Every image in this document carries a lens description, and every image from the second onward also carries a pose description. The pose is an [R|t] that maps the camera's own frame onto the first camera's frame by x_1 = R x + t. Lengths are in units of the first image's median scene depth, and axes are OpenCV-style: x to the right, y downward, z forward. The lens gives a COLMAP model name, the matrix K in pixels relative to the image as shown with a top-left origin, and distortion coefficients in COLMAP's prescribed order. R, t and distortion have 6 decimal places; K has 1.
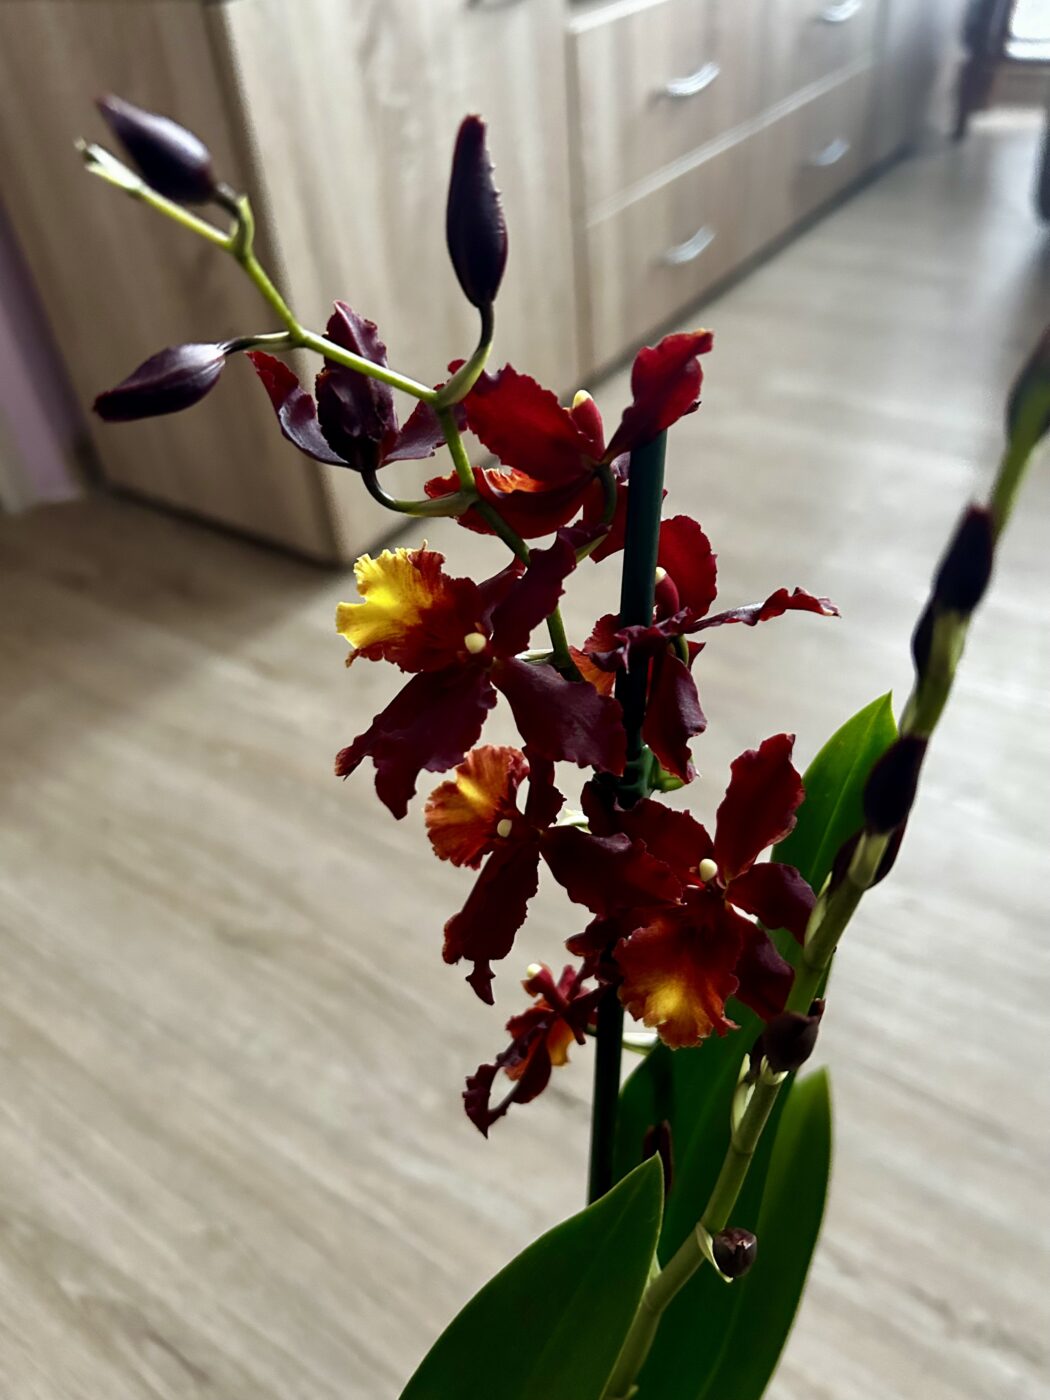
lens RADIAL K [[1064.7, 0, 525.0], [0, 1064.7, 700.0], [0, 0, 1]] dist [0.154249, -0.000305]
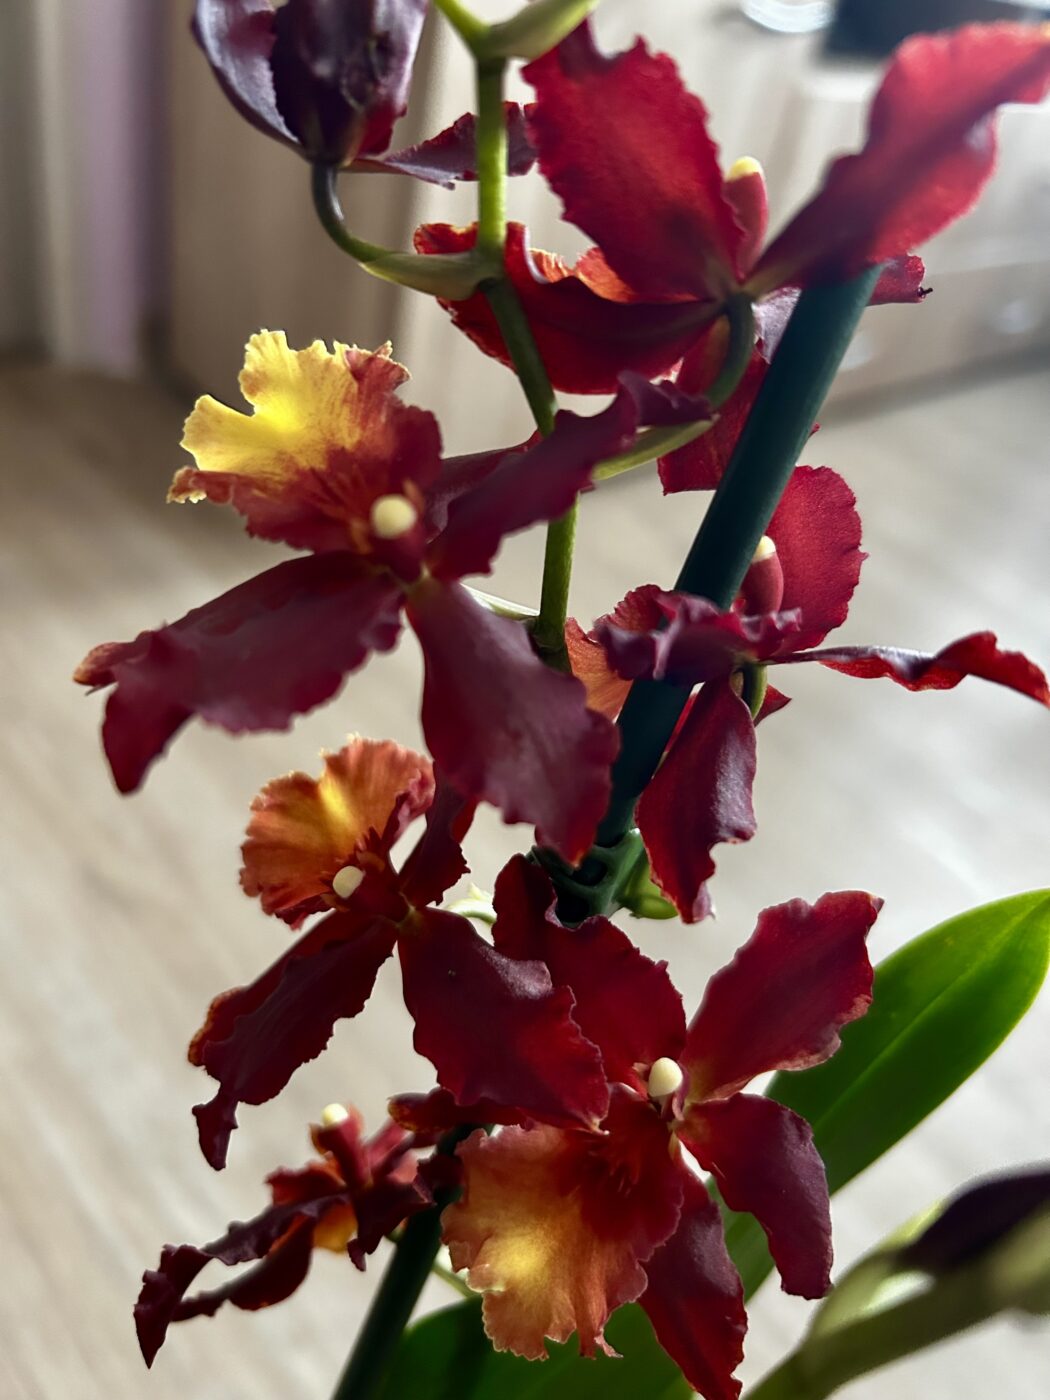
lens RADIAL K [[1099.9, 0, 525.0], [0, 1099.9, 700.0], [0, 0, 1]] dist [0.002518, -0.001529]
pose [[0.938819, 0.344192, -0.012274, 0.041435], [-0.344375, 0.937612, -0.047856, 0.026263], [-0.004963, 0.049155, 0.998779, 0.415585]]
